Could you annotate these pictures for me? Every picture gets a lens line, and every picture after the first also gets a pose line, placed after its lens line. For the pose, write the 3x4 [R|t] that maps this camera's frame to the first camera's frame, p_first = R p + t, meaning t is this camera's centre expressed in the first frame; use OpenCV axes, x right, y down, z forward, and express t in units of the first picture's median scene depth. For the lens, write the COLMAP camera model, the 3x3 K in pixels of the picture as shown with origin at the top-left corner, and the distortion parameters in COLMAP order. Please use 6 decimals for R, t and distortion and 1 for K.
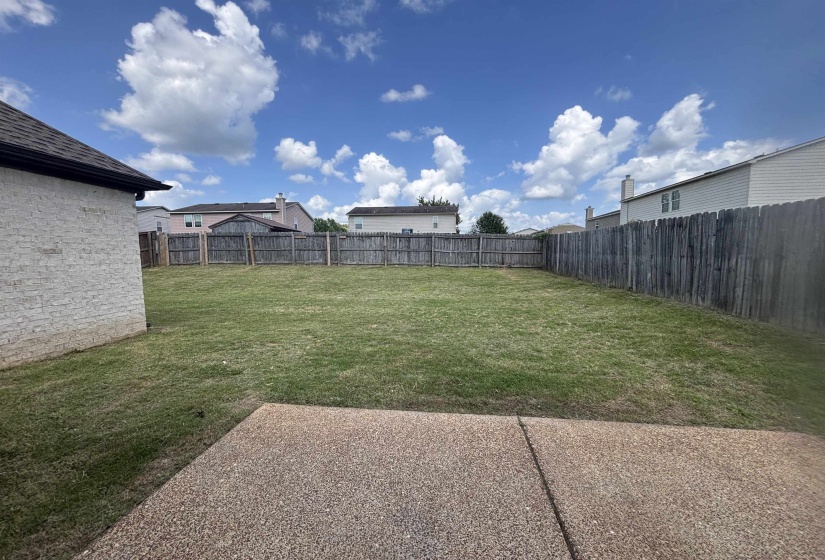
lens RADIAL K [[331.5, 0, 412.7], [0, 331.5, 284.7], [0, 0, 1]] dist [0.001365, -0.001417]
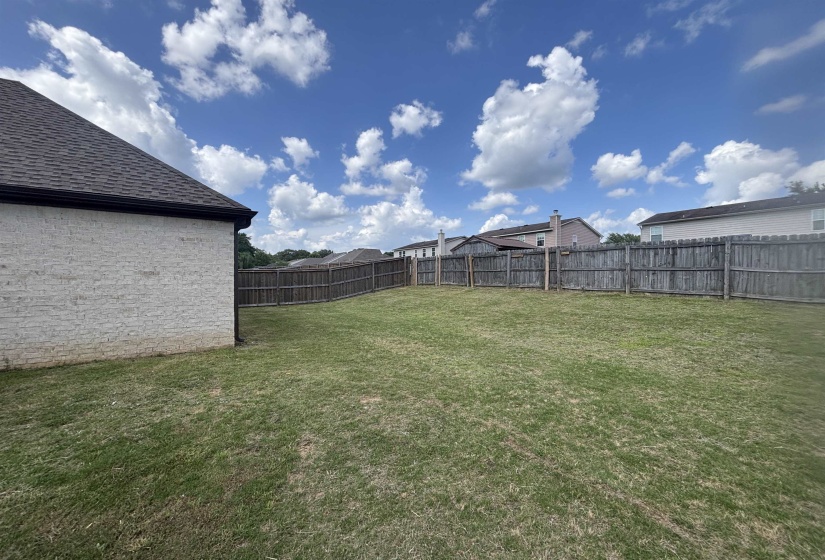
lens RADIAL K [[331.5, 0, 435.3], [0, 331.5, 273.6], [0, 0, 1]] dist [0.001365, -0.001417]
pose [[0.646172, -0.004578, -0.763178, 0.140194], [-0.070081, 0.995401, -0.065307, -0.021820], [0.759967, 0.095684, 0.642879, 0.238090]]
